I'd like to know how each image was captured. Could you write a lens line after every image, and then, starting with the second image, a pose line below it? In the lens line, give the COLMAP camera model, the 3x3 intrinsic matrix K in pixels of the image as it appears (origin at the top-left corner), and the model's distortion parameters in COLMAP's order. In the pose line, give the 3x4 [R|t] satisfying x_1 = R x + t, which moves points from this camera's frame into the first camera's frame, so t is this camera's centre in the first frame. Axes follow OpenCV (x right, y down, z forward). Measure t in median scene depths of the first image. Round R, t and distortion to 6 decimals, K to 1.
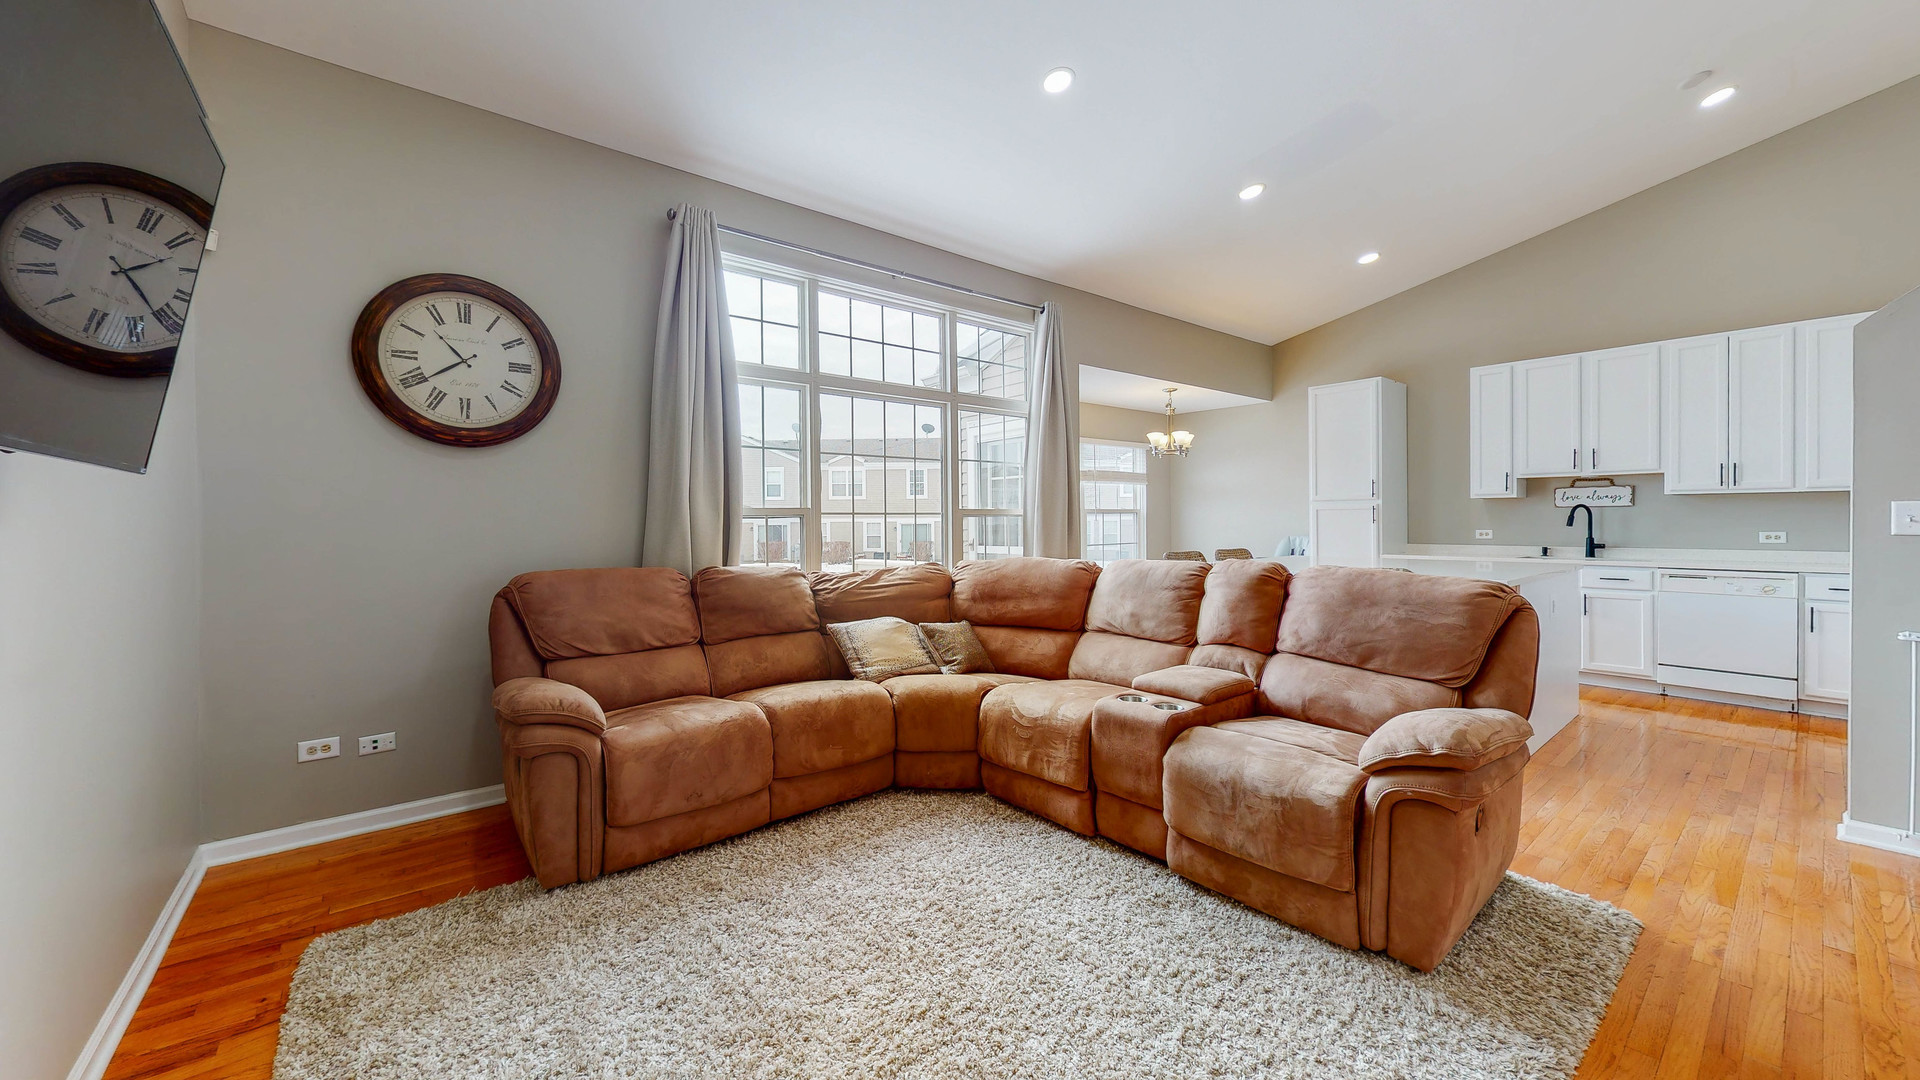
lens RADIAL K [[712.4, 0, 966.1], [0, 712.4, 528.5], [0, 0, 1]] dist [-0.000008, -0.000439]
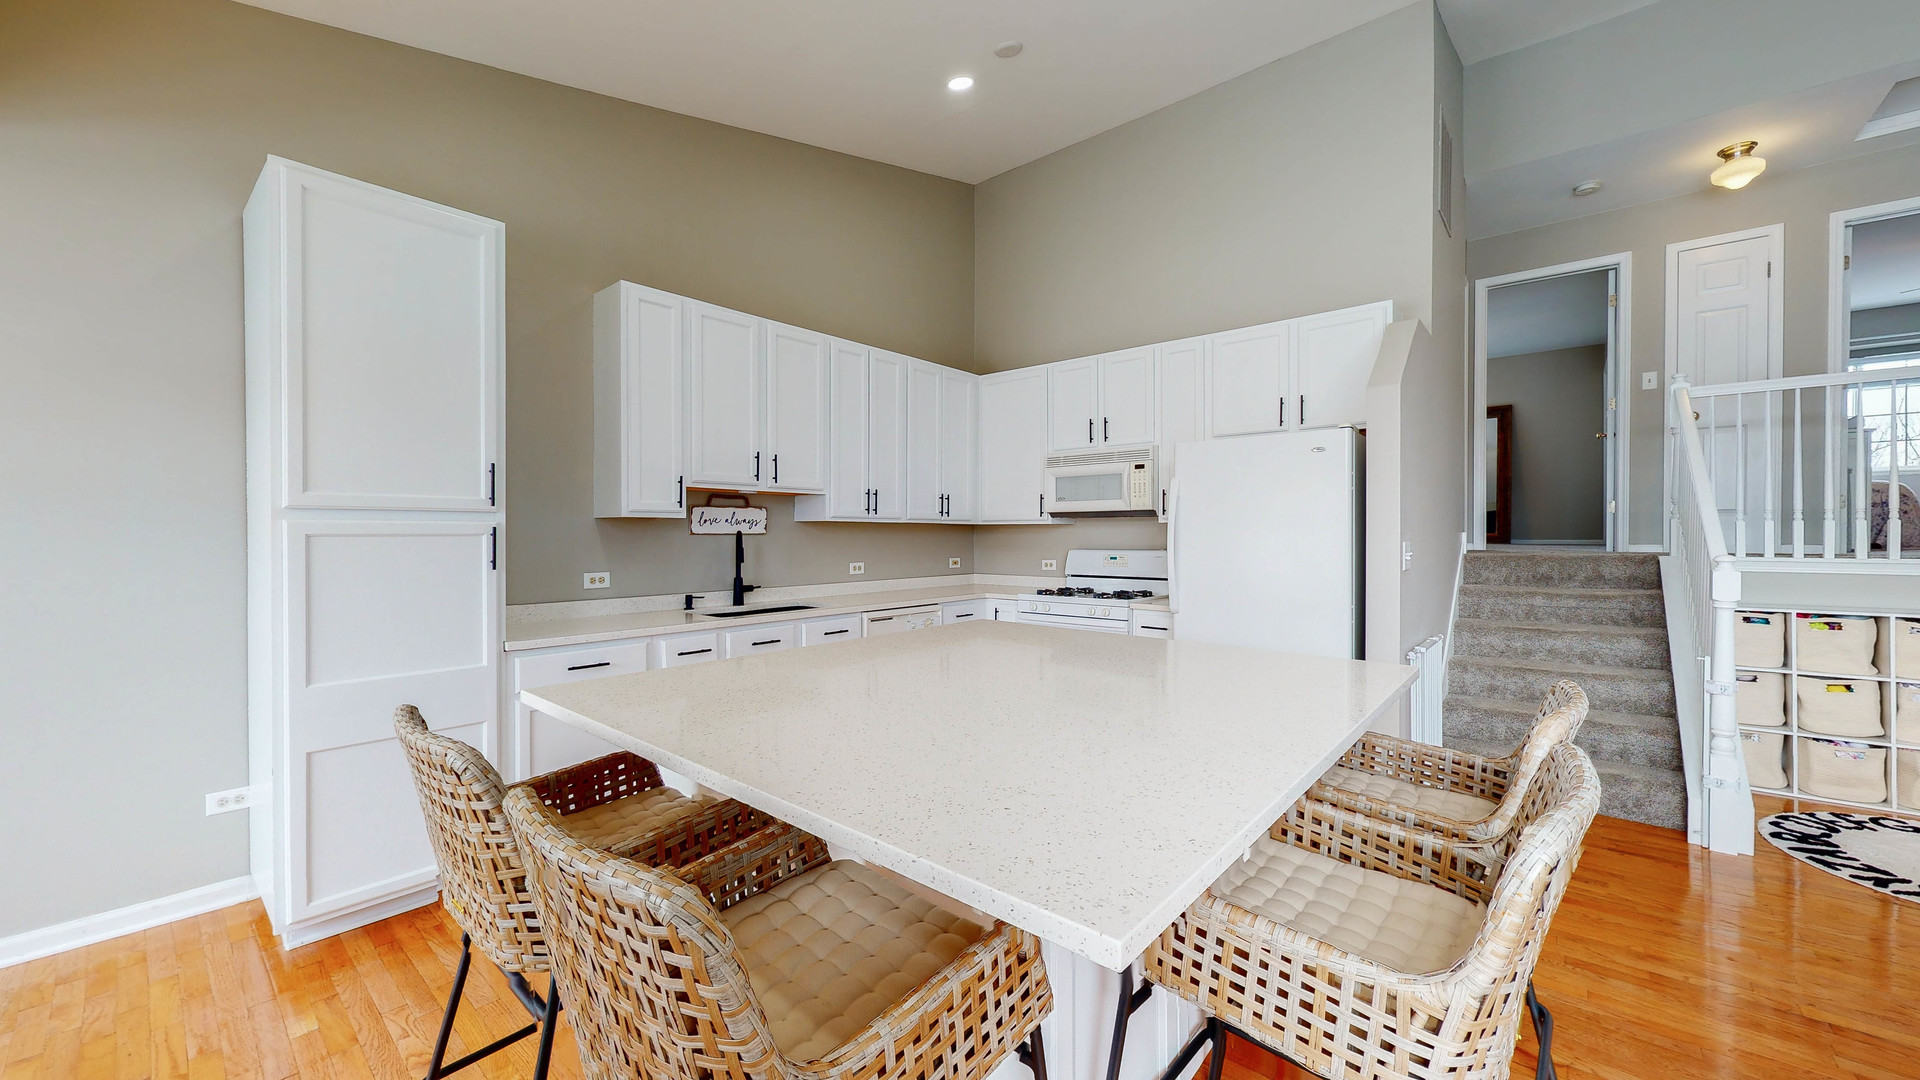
lens RADIAL K [[712.4, 0, 967.9], [0, 712.4, 538.7], [0, 0, 1]] dist [-0.000008, -0.000439]
pose [[-0.173724, 0.000019, 0.984794, 0.132091], [0.012789, 0.999916, 0.002237, -0.025793], [-0.984711, 0.012983, -0.173710, 0.918961]]
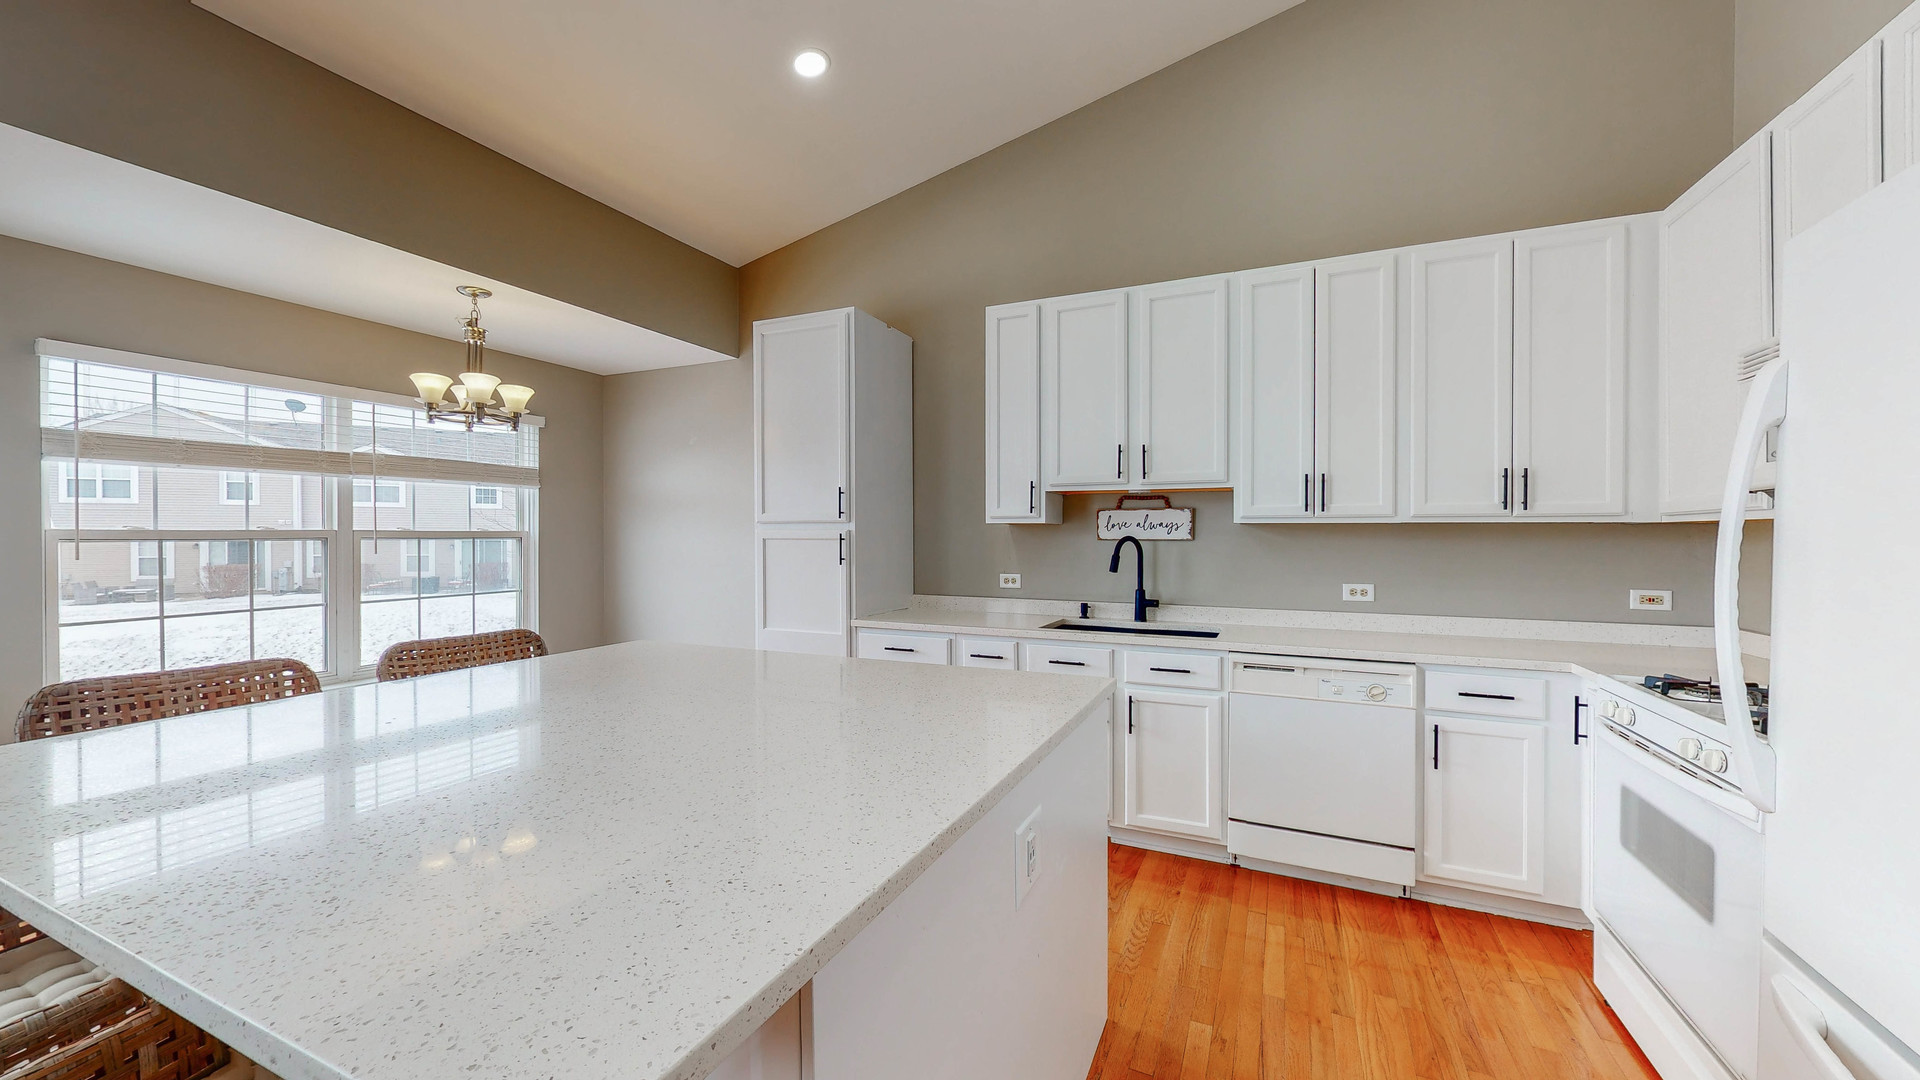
lens RADIAL K [[712.4, 0, 962.5], [0, 712.4, 540.1], [0, 0, 1]] dist [-0.000008, -0.000439]
pose [[0.898384, 0.006479, 0.439162, 0.470738], [-0.003665, 0.999967, -0.007255, -0.026402], [-0.439195, 0.004908, 0.898379, 0.517397]]
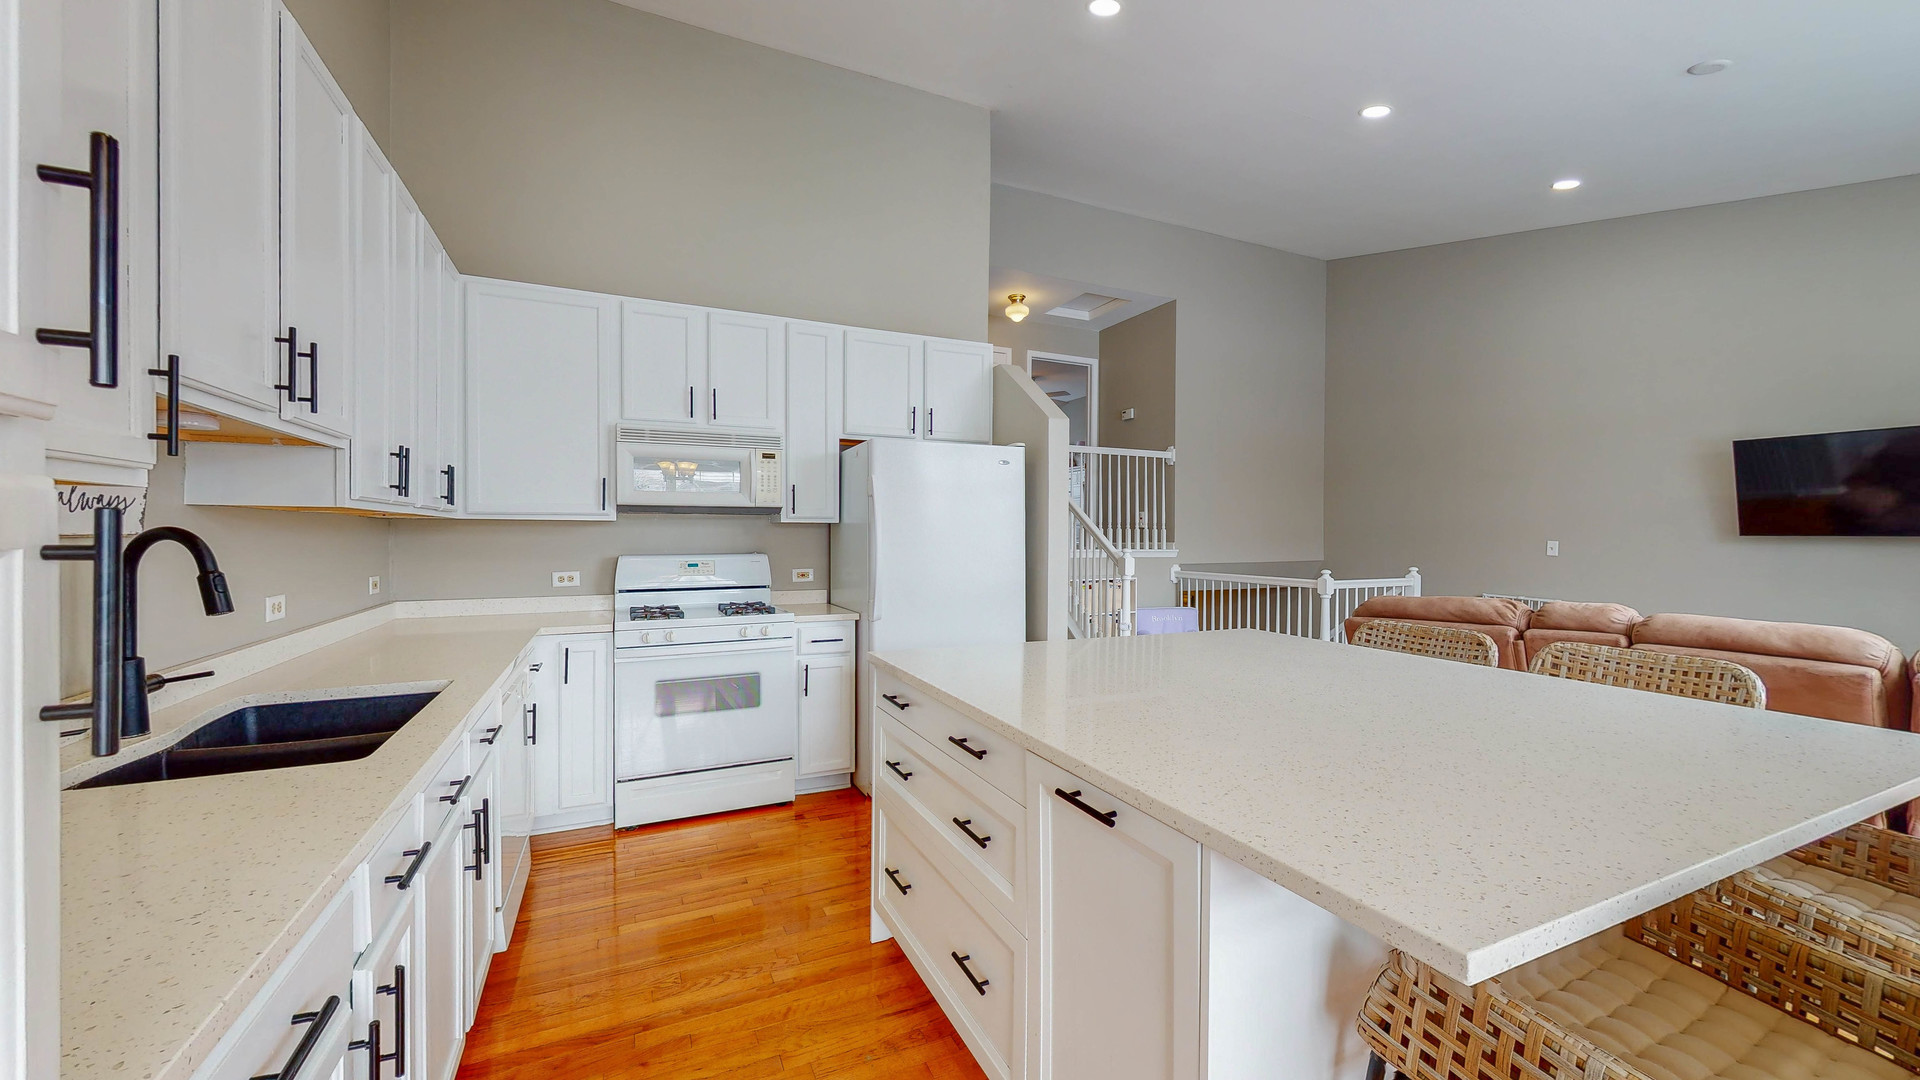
lens RADIAL K [[712.4, 0, 956.2], [0, 712.4, 536.2], [0, 0, 1]] dist [-0.000008, -0.000439]
pose [[-0.966891, 0.004092, 0.255156, 0.547564], [0.007196, 0.999911, 0.011234, -0.032177], [-0.255088, 0.012698, -0.966835, 1.210083]]
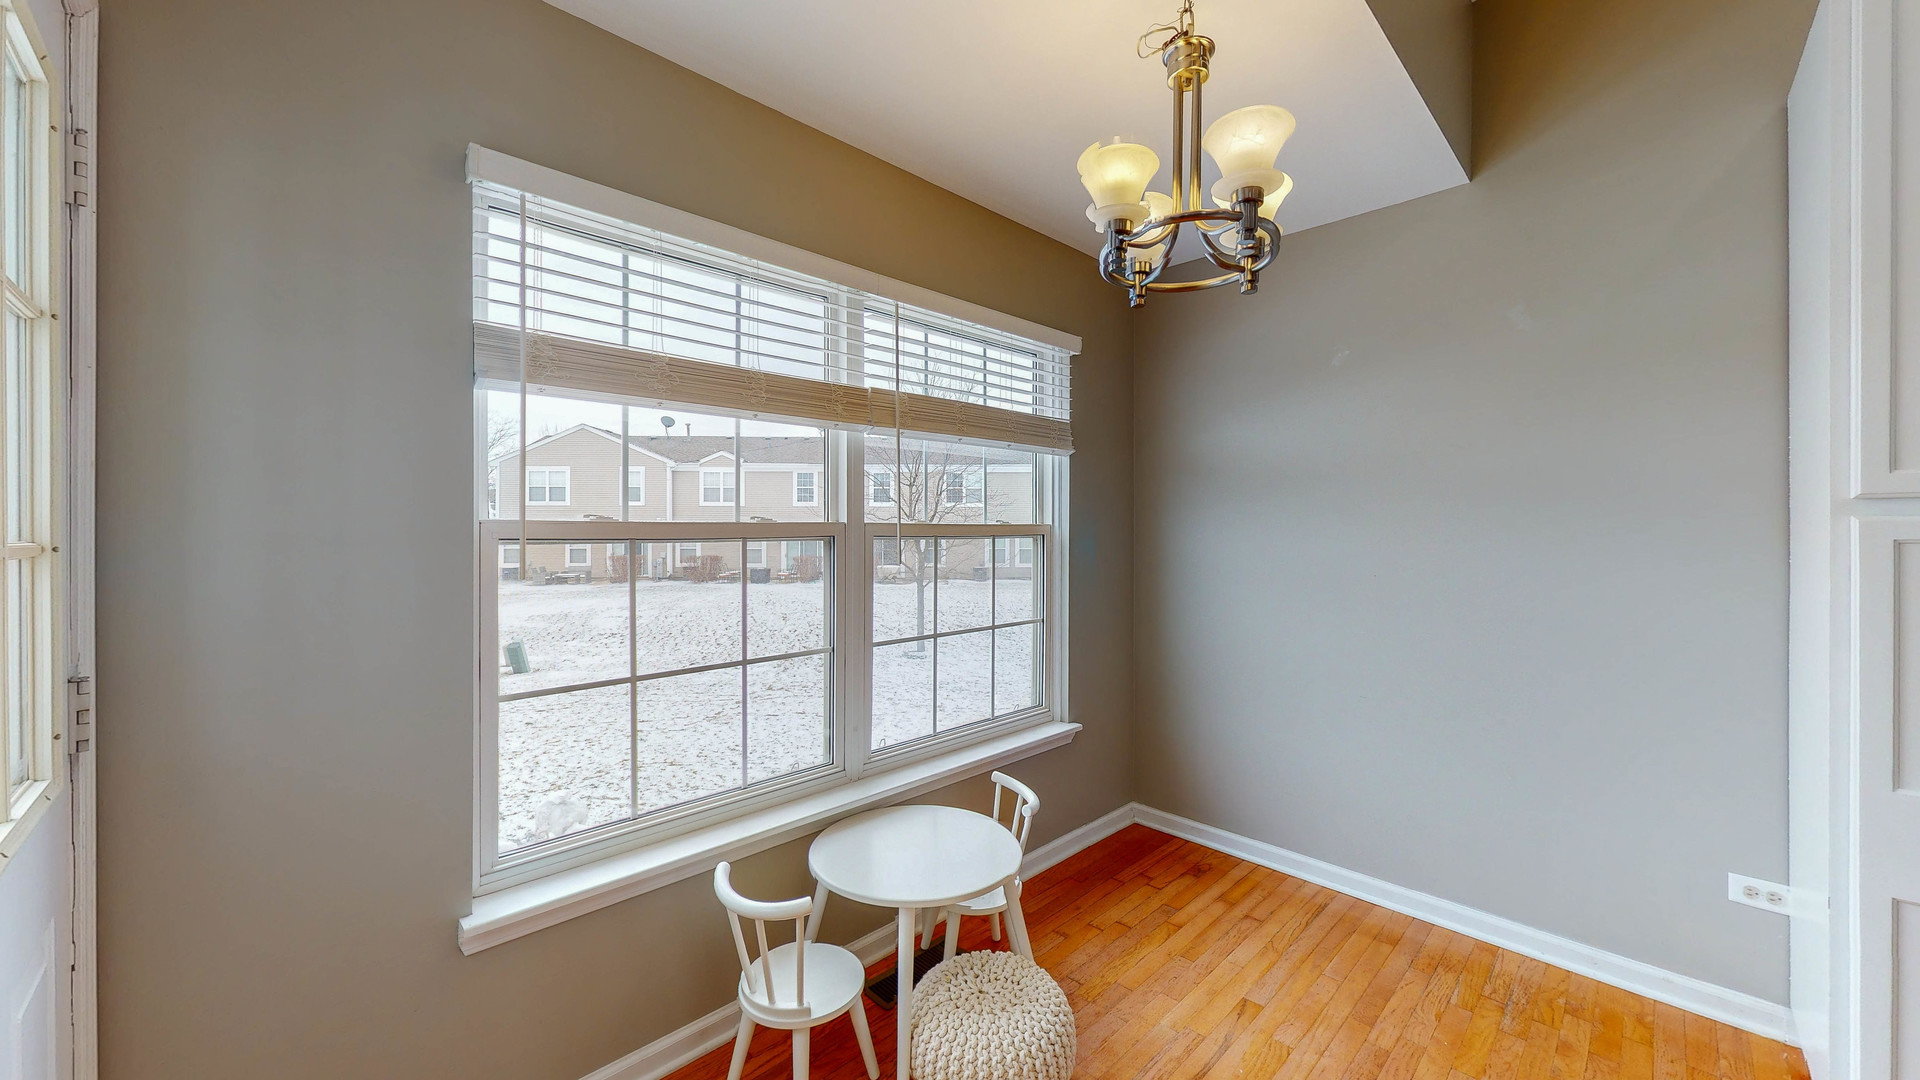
lens RADIAL K [[712.4, 0, 943.8], [0, 712.4, 529.6], [0, 0, 1]] dist [-0.000008, -0.000439]
pose [[0.996612, 0.009647, 0.081676, 0.248301], [-0.008568, 0.999871, -0.013551, -0.029810], [-0.081796, 0.012806, 0.996567, 1.000708]]
